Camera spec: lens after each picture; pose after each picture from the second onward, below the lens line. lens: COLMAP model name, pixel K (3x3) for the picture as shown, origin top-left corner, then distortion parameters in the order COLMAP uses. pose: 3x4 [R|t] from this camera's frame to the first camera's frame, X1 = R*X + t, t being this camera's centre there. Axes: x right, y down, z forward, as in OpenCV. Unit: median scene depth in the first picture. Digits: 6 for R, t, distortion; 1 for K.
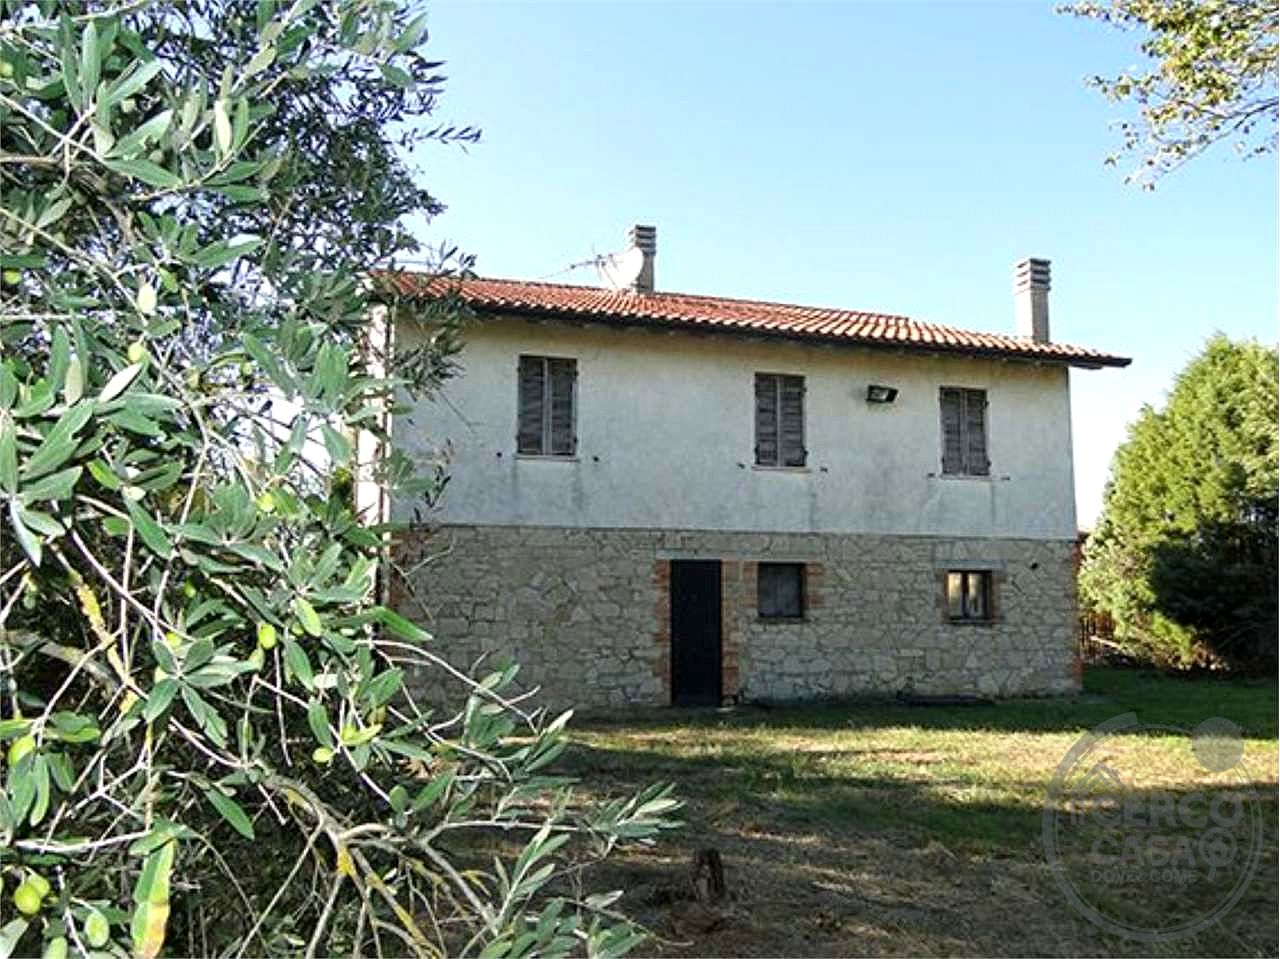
lens RADIAL K [[1050.6, 0, 646.9], [0, 1050.6, 474.6], [0, 0, 1]] dist [0.007329, -0.028682]
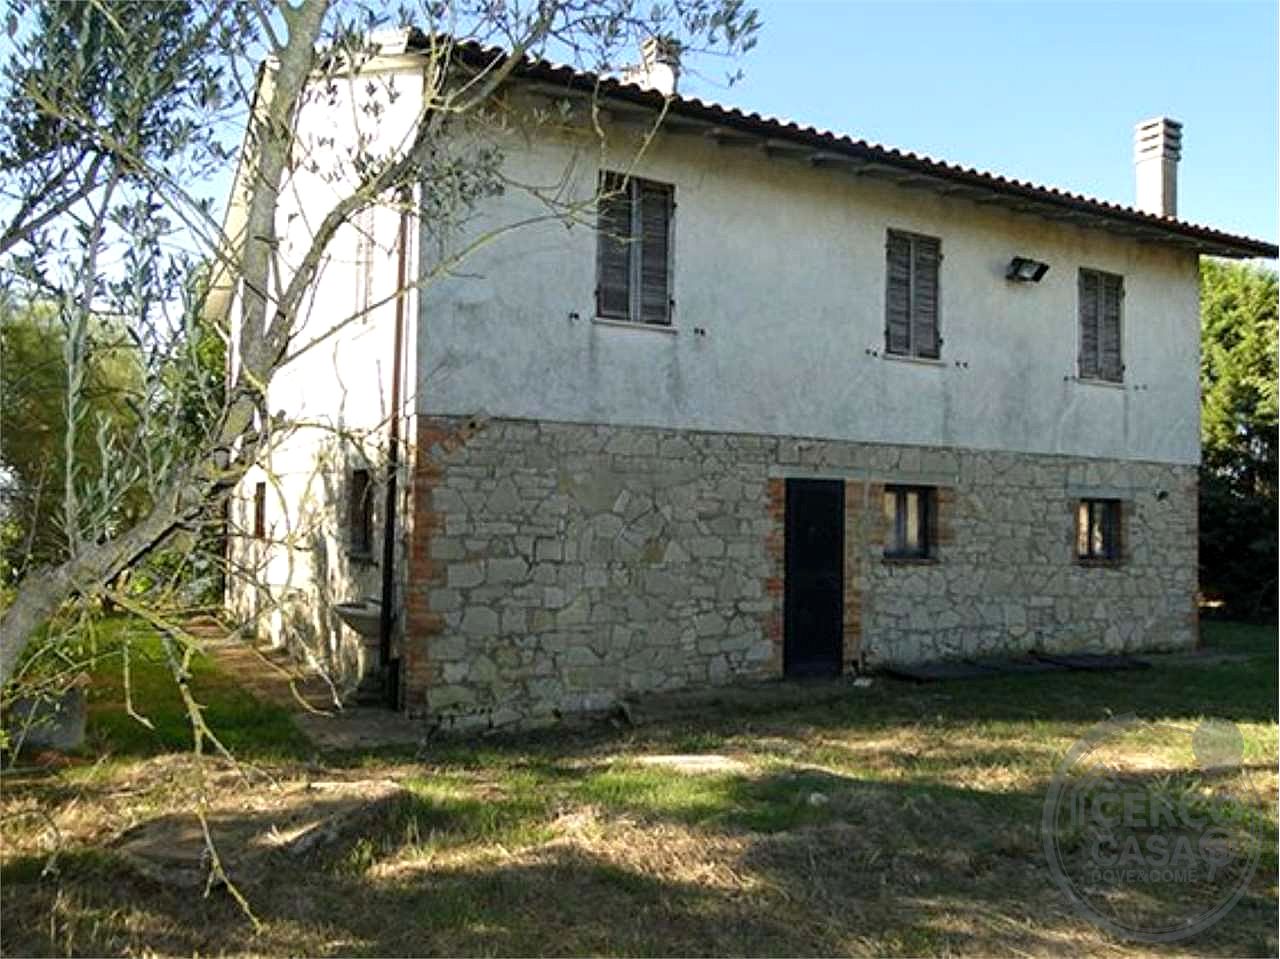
lens RADIAL K [[1046.6, 0, 643.7], [0, 1046.6, 469.8], [0, 0, 1]] dist [0.004261, -0.011402]
pose [[0.978507, 0.025820, 0.204590, -0.214033], [-0.041546, 0.996470, 0.072948, 0.026110], [-0.201984, -0.079881, 0.976126, 0.306146]]
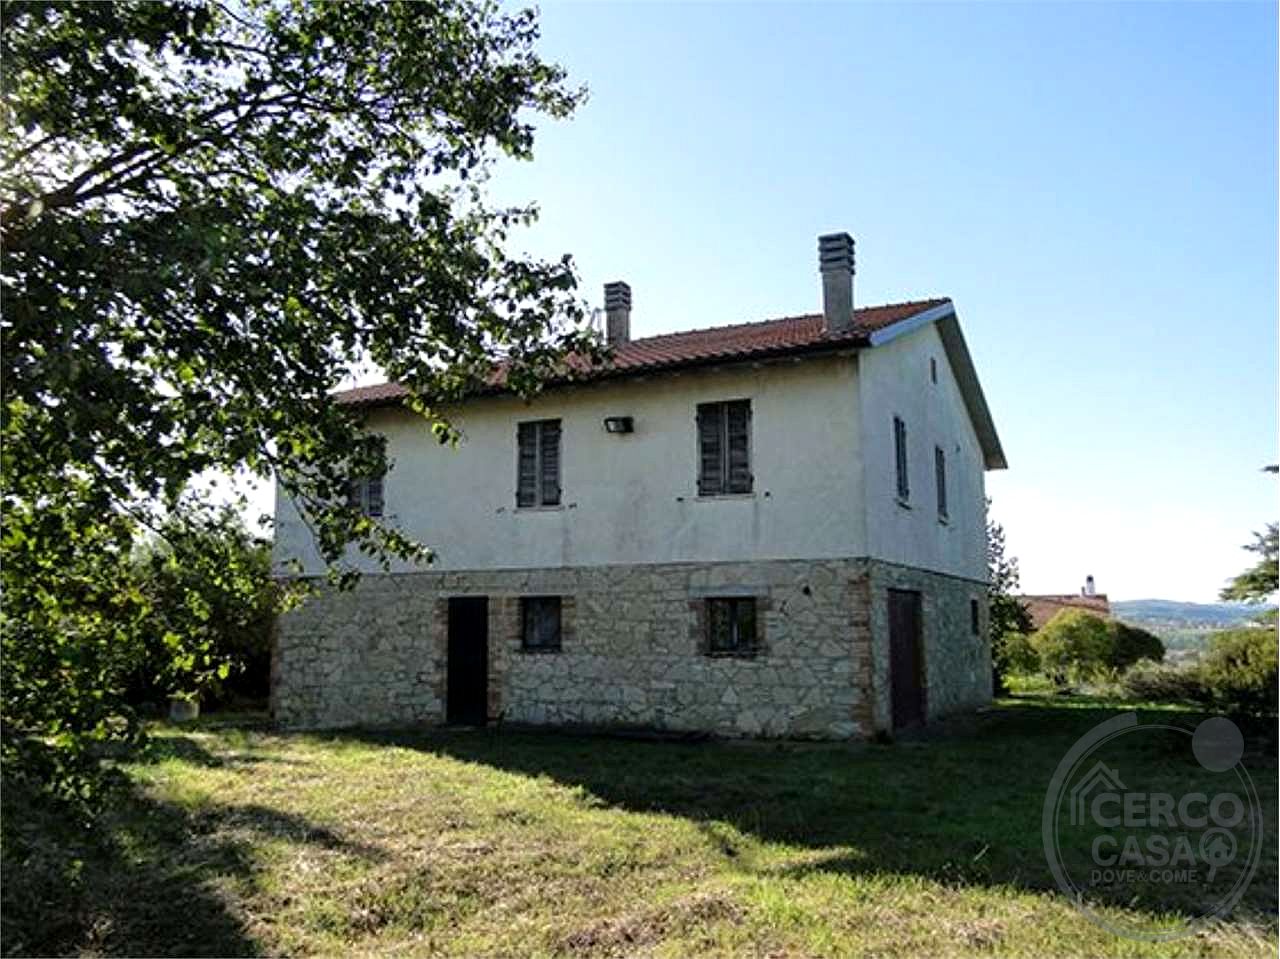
lens RADIAL K [[1061.3, 0, 640.0], [0, 1061.3, 479.5], [0, 0, 1]] dist [0.006625, -0.000978]
pose [[0.724563, -0.103096, -0.681454, 0.955368], [0.090489, 0.994420, -0.054231, 0.033219], [0.683242, -0.022371, 0.729849, 0.283196]]
